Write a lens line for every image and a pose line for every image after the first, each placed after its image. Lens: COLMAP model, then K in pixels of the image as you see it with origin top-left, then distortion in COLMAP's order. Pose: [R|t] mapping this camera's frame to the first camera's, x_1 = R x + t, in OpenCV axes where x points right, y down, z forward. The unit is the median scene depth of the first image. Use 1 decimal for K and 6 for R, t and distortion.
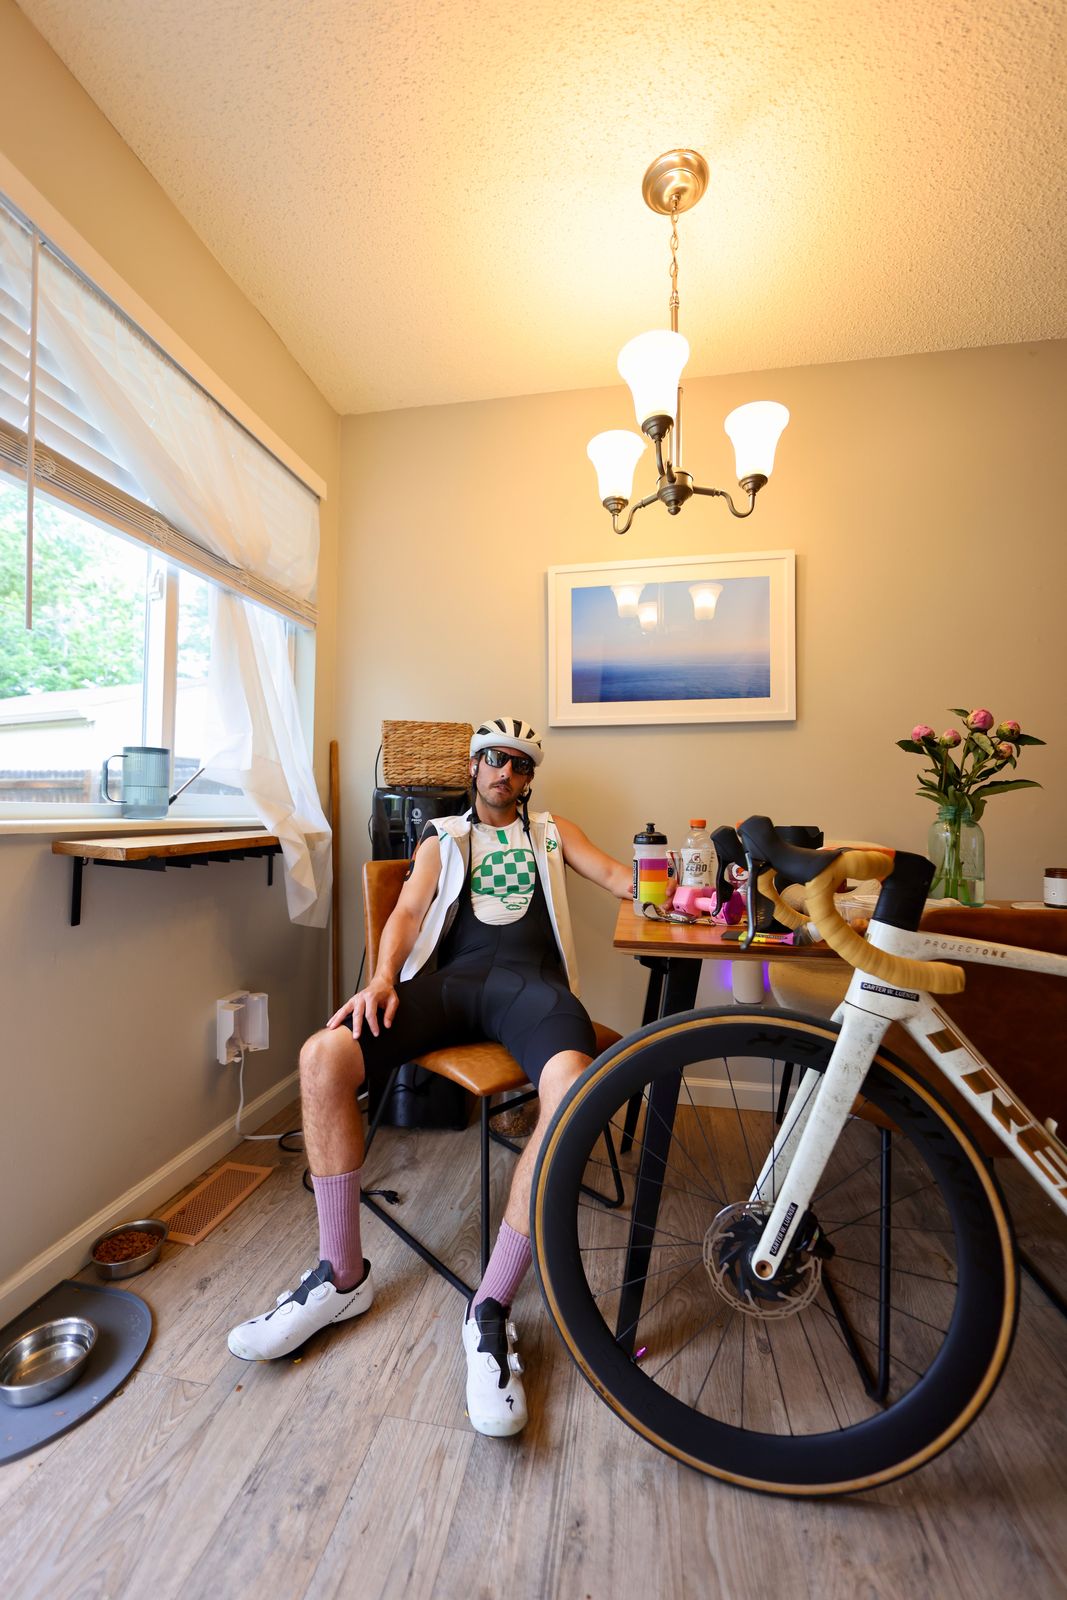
lens RADIAL K [[640.7, 0, 526.8], [0, 640.7, 794.0], [0, 0, 1]] dist [-0.014483, 0.002927]
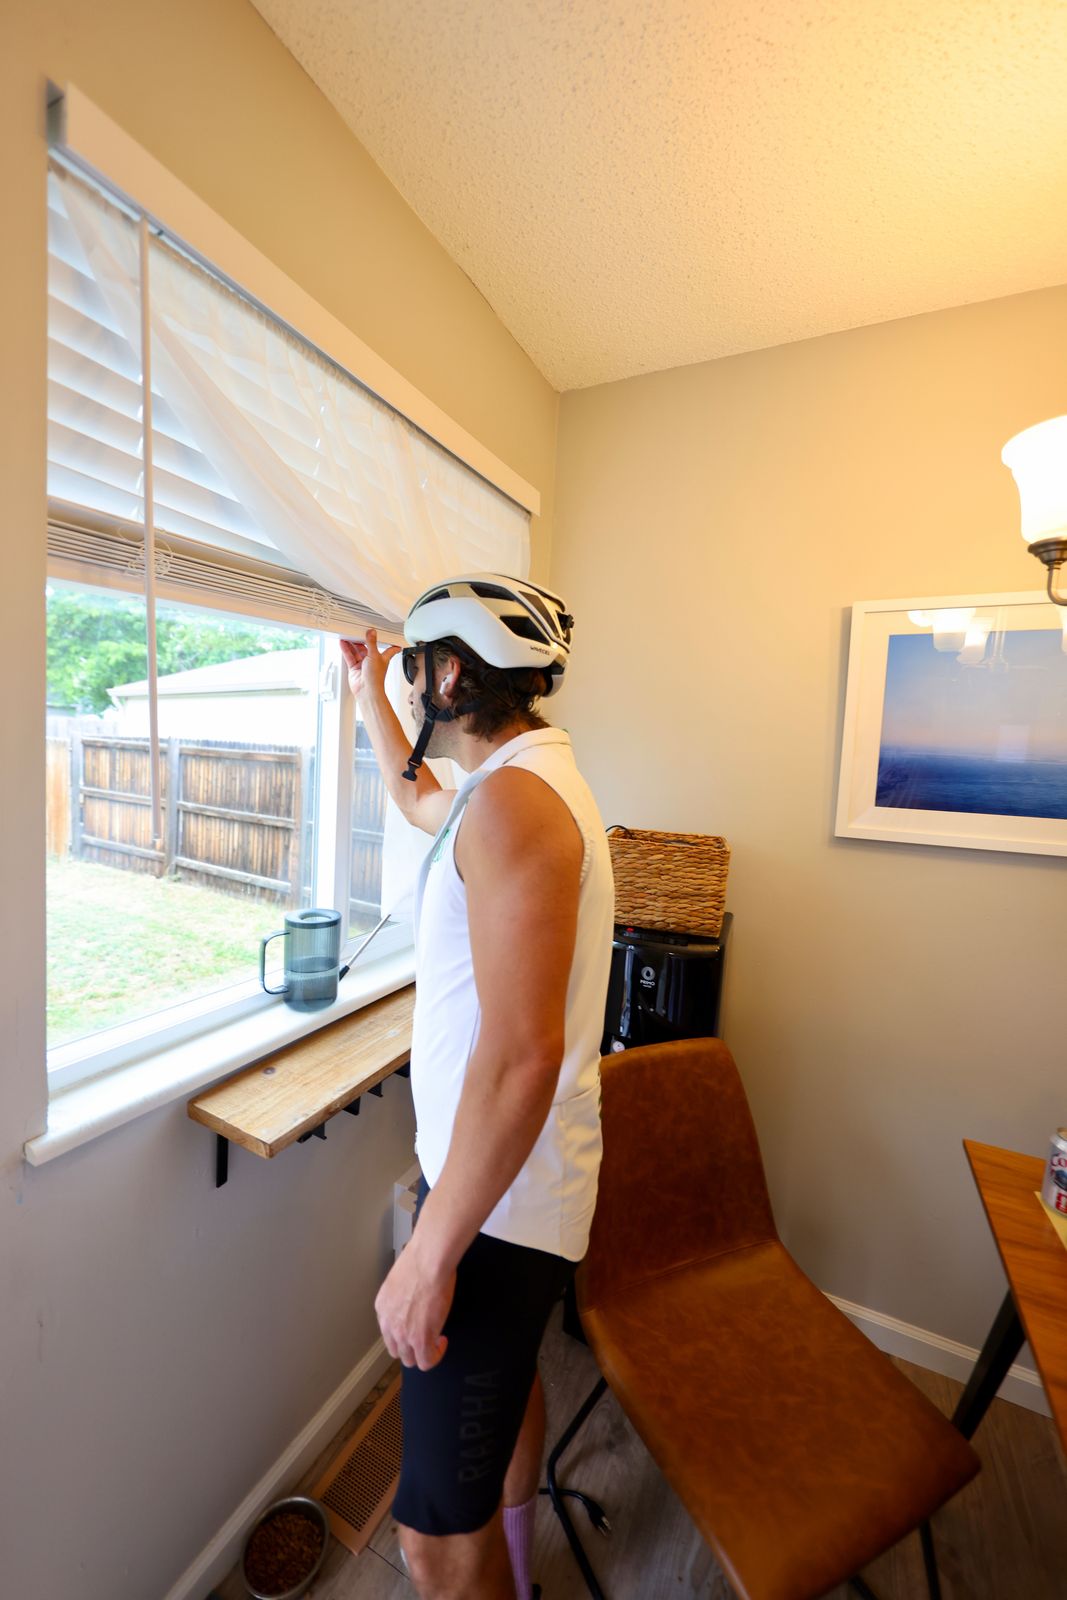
lens RADIAL K [[642.0, 0, 520.7], [0, 642.0, 800.6], [0, 0, 1]] dist [-0.015160, 0.002969]
pose [[0.957749, 0.062275, -0.280783, -0.185976], [-0.035462, 0.994397, 0.099588, -0.368324], [0.285411, -0.085423, 0.954591, 0.434638]]
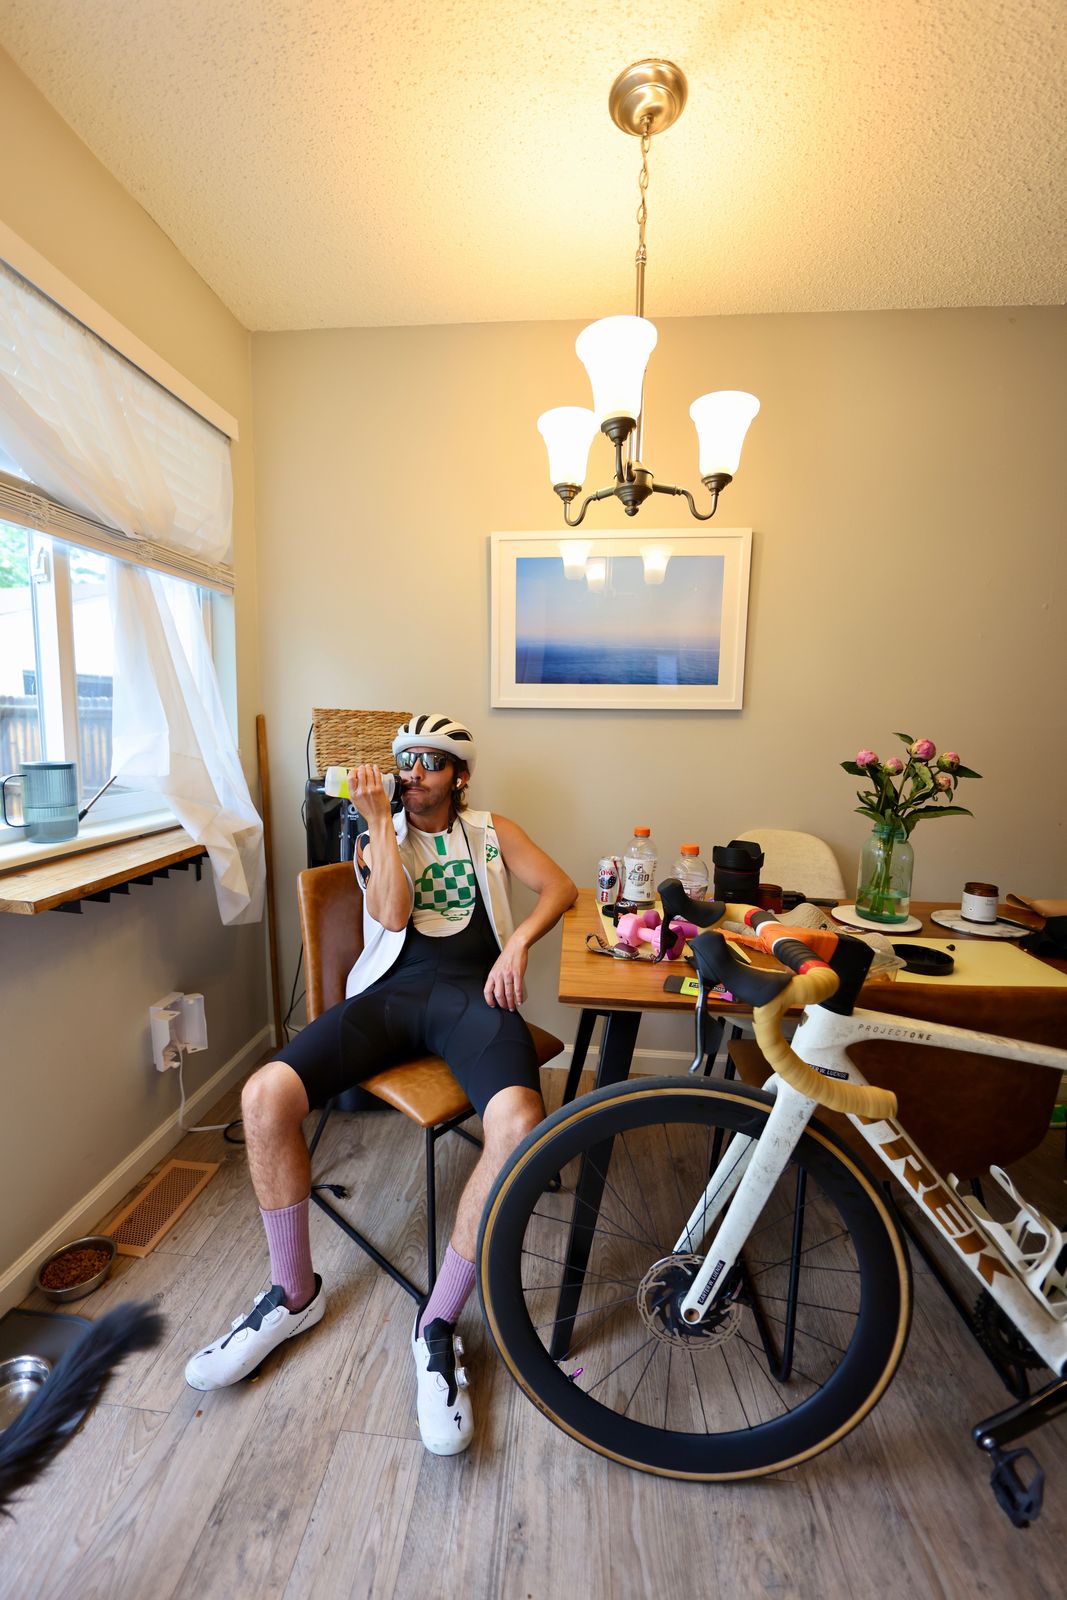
lens RADIAL K [[642.0, 0, 520.7], [0, 642.0, 800.6], [0, 0, 1]] dist [-0.015160, 0.002969]
pose [[0.996143, -0.001130, 0.087739, -0.010282], [-0.012051, 0.988679, 0.149558, -0.202800], [-0.086915, -0.150039, 0.984852, 0.057439]]
